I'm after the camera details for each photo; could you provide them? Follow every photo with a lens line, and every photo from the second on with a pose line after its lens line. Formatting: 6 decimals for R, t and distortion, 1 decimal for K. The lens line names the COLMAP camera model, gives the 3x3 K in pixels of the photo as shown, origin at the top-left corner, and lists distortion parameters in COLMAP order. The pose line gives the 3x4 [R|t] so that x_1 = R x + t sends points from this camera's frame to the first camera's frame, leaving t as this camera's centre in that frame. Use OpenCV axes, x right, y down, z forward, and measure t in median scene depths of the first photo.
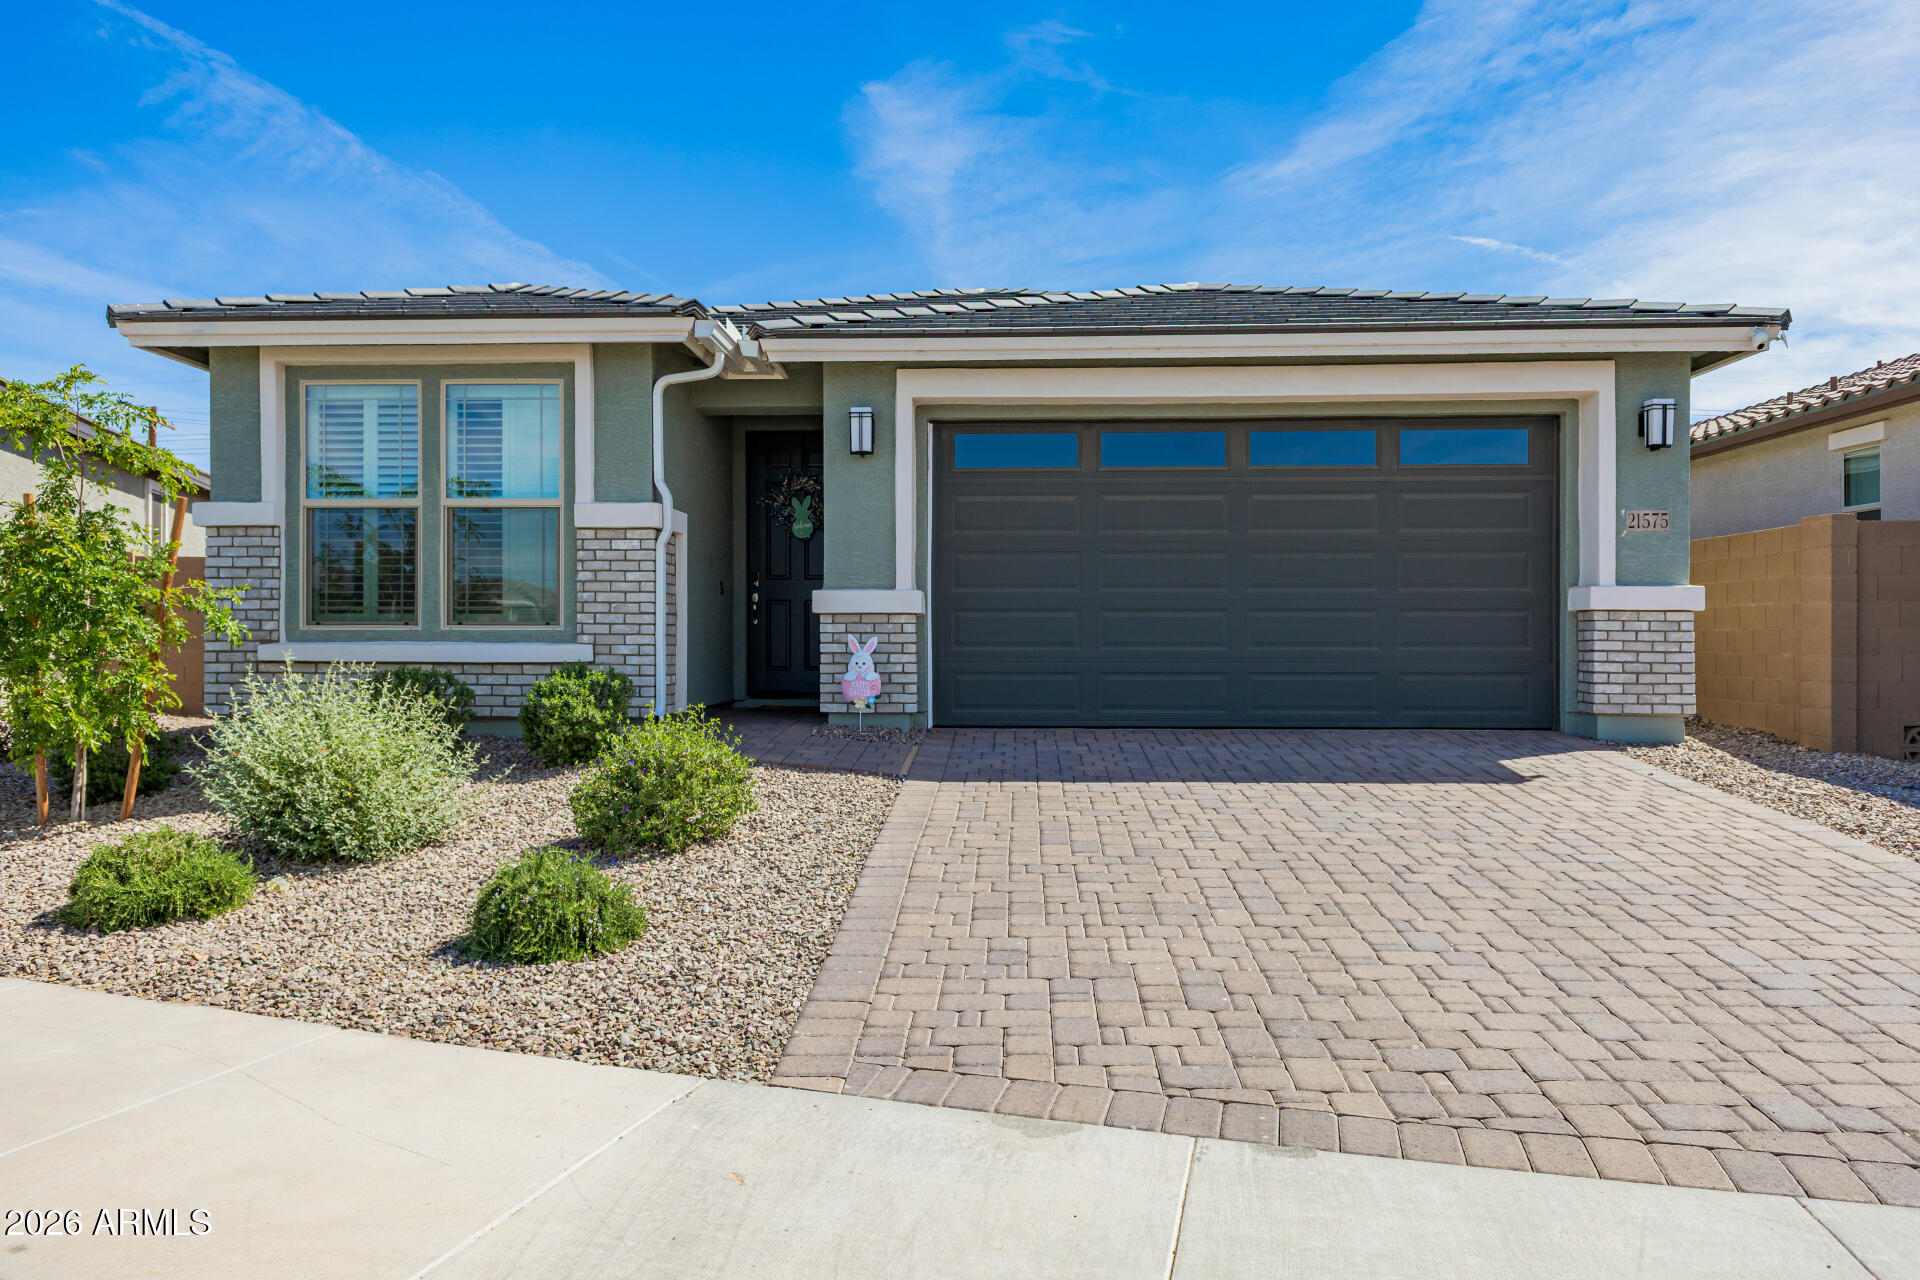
lens RADIAL K [[1366.8, 0, 960.0], [0, 1366.8, 640.0], [0, 0, 1]] dist [0.014617, -0.001946]
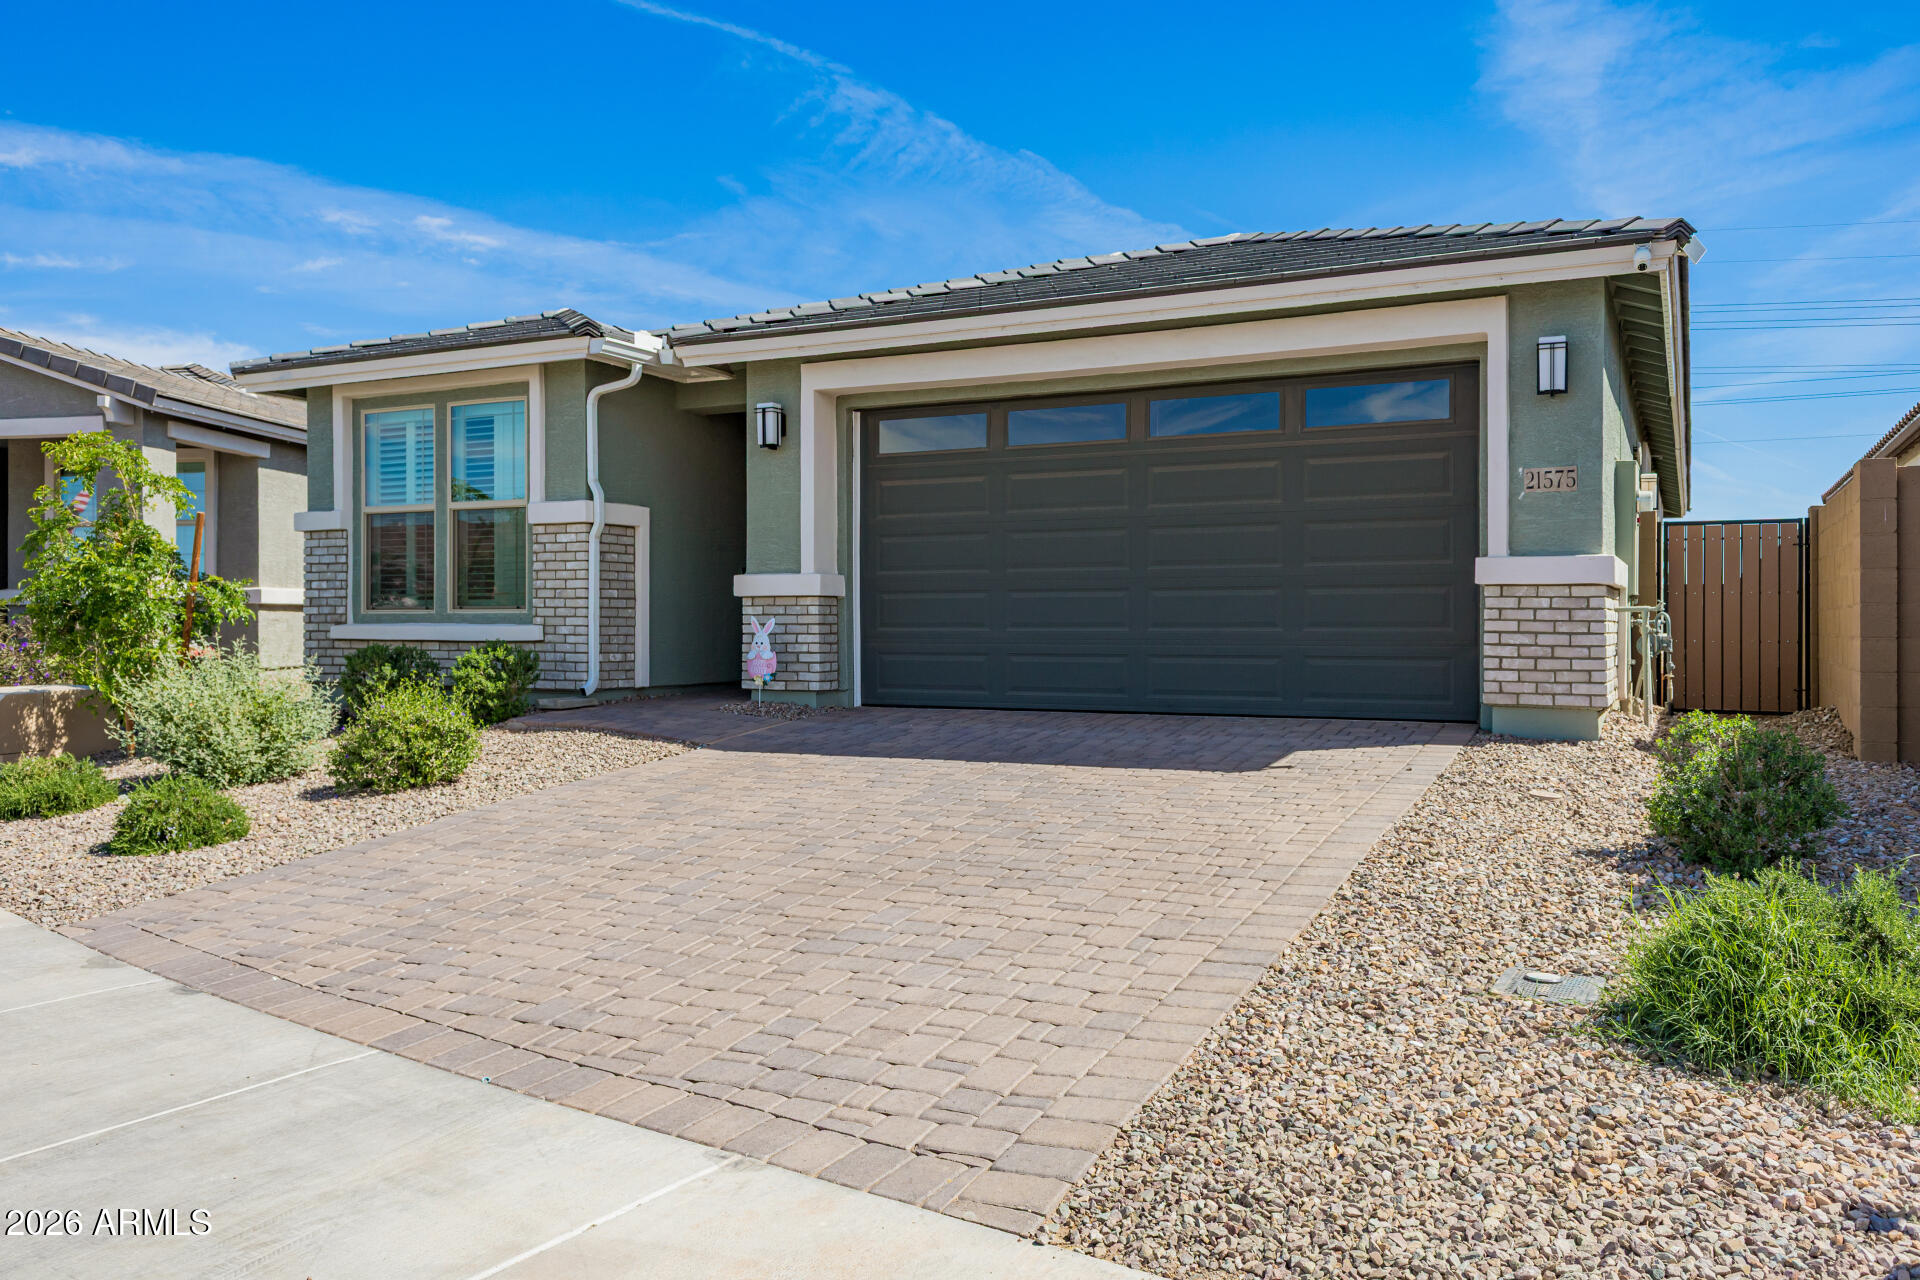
lens RADIAL K [[1465.4, 0, 960.0], [0, 1465.4, 640.0], [0, 0, 1]] dist [0.003480, -0.006920]
pose [[0.914162, 0.003251, -0.405335, 0.535501], [0.002683, 0.999897, 0.014071, -0.000925], [0.405340, -0.013951, 0.914060, 0.015570]]
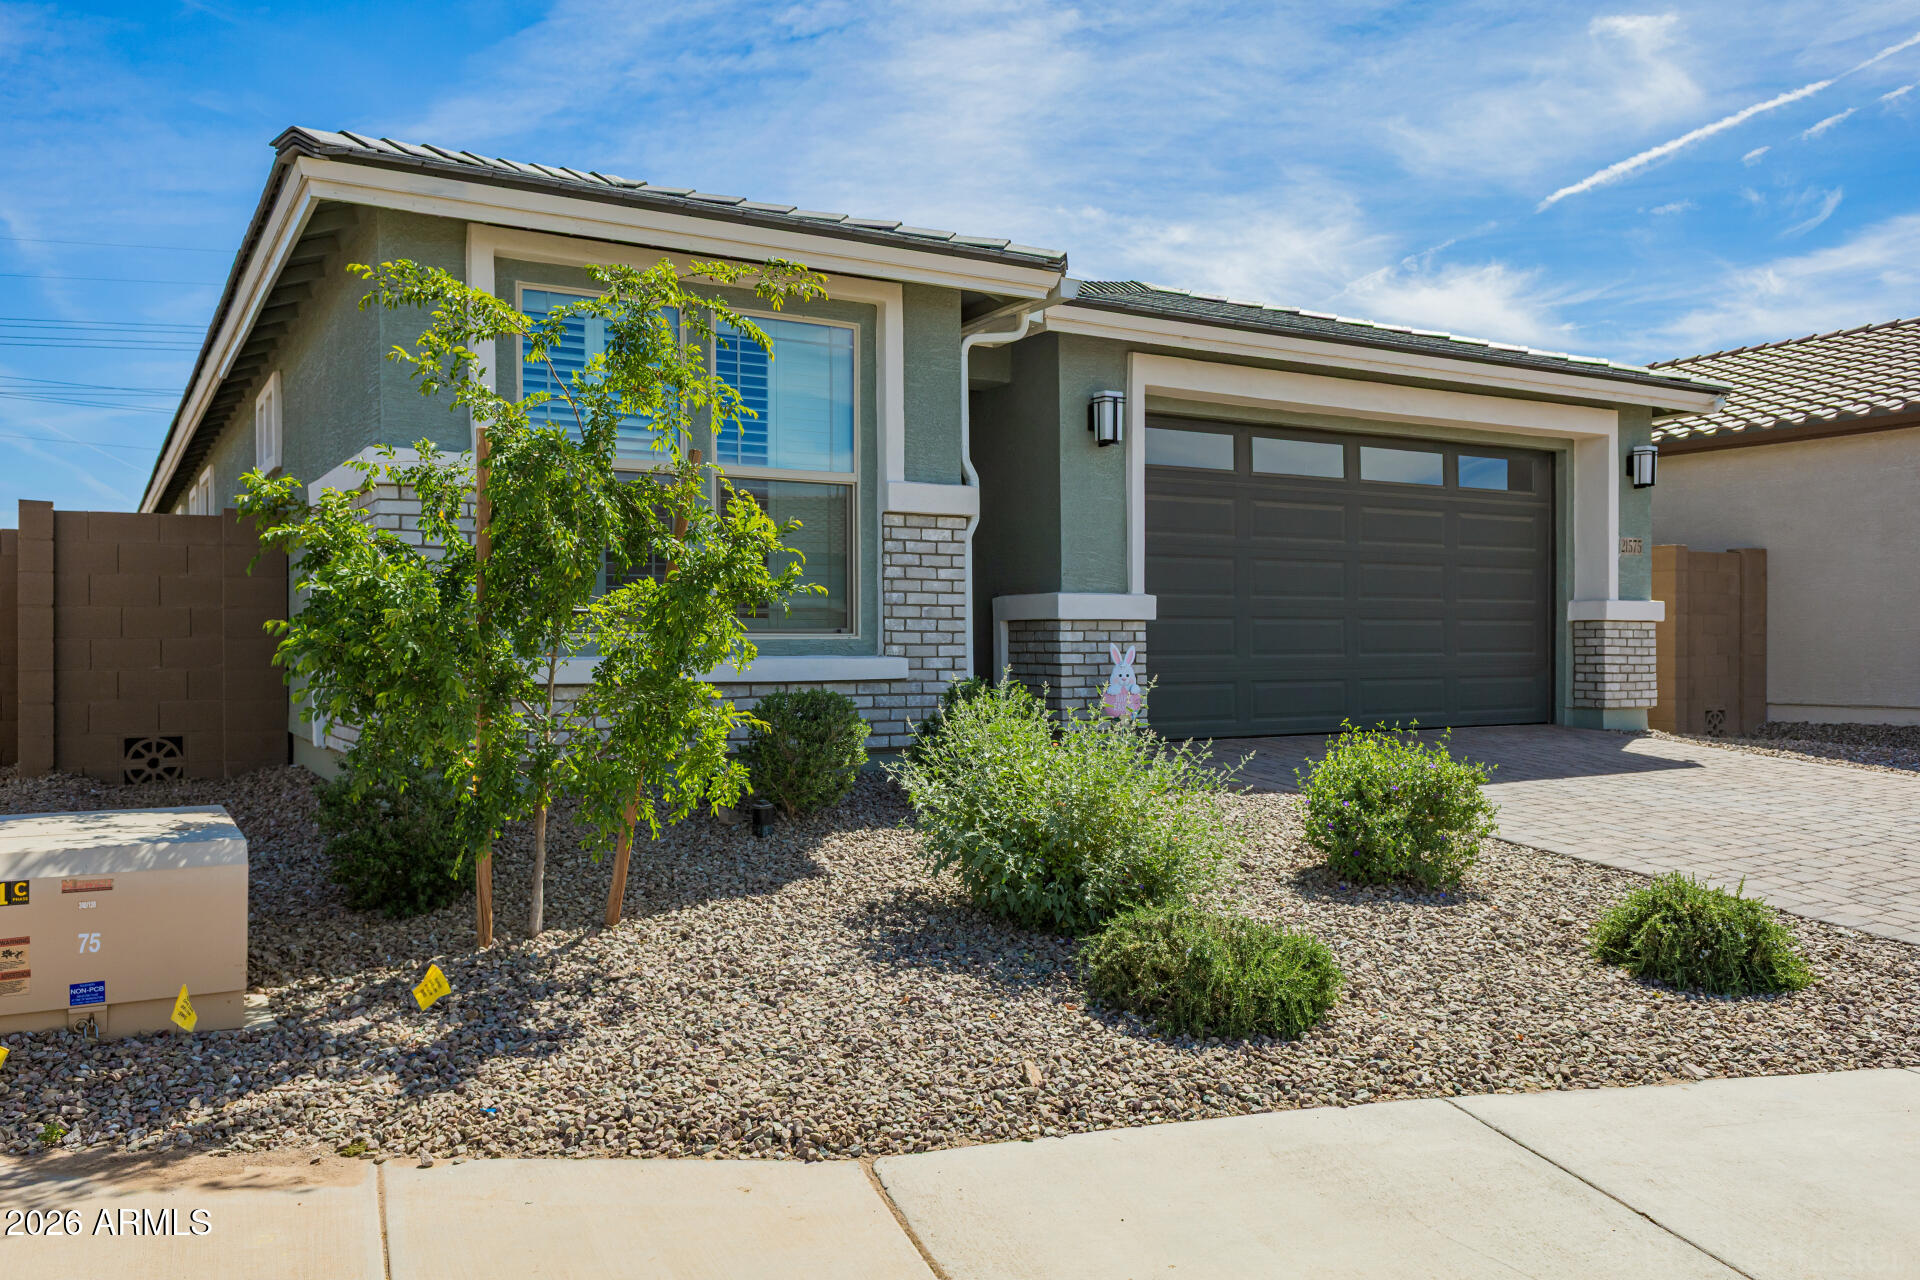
lens RADIAL K [[1465.4, 0, 960.0], [0, 1465.4, 640.0], [0, 0, 1]] dist [0.003480, -0.006920]
pose [[0.834371, -0.002428, 0.551198, -0.697165], [0.001971, 0.999997, 0.001421, -0.007797], [-0.551200, -0.000100, 0.834373, 0.252617]]
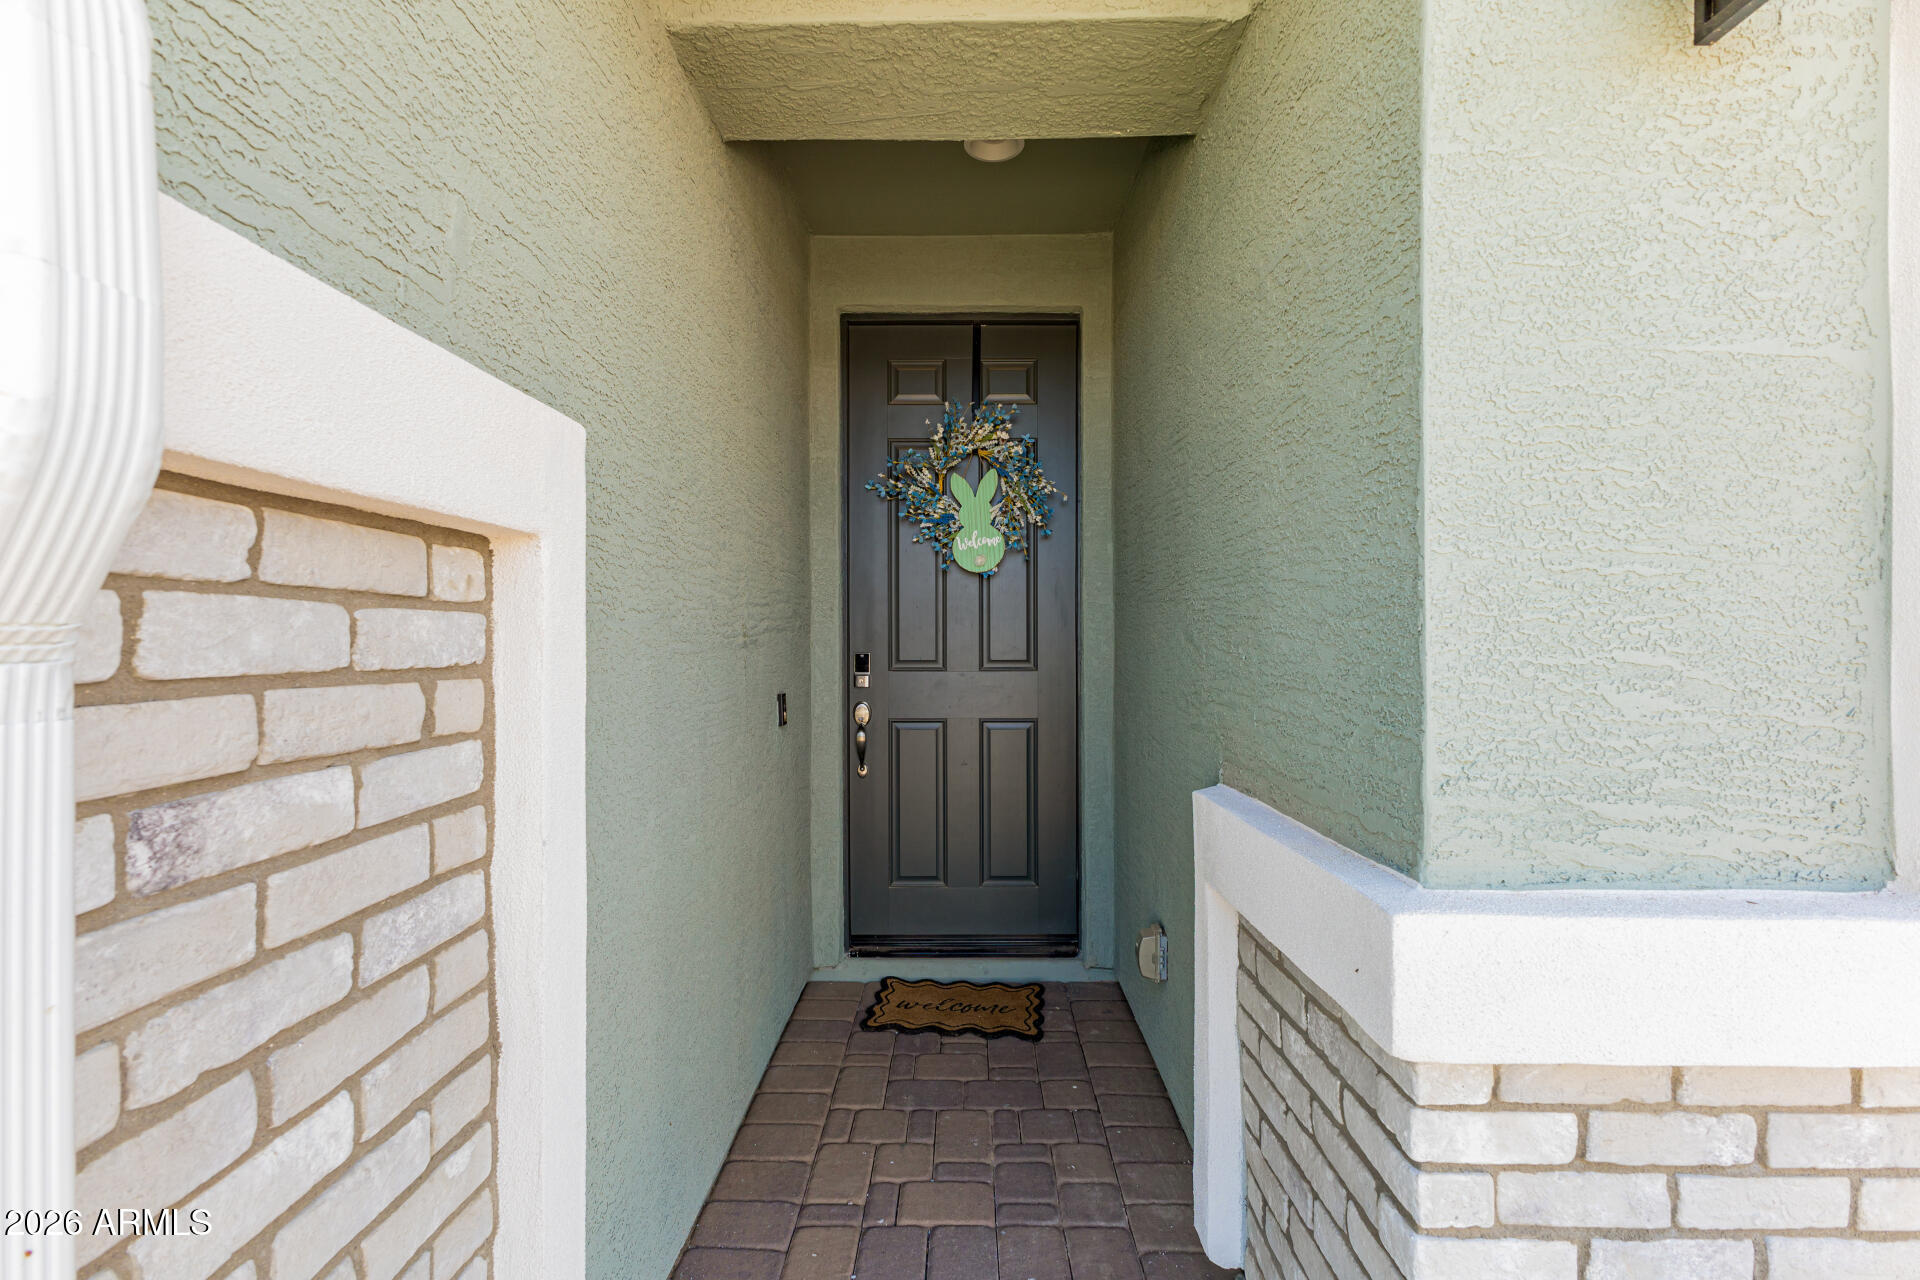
lens RADIAL K [[858.6, 0, 960.0], [0, 858.6, 640.0], [0, 0, 1]] dist [0.001493, 0.000175]
pose [[0.999470, -0.000359, 0.032545, -0.161898], [0.000369, 1.000000, -0.000288, -0.067374], [-0.032545, 0.000300, 0.999470, 0.928472]]
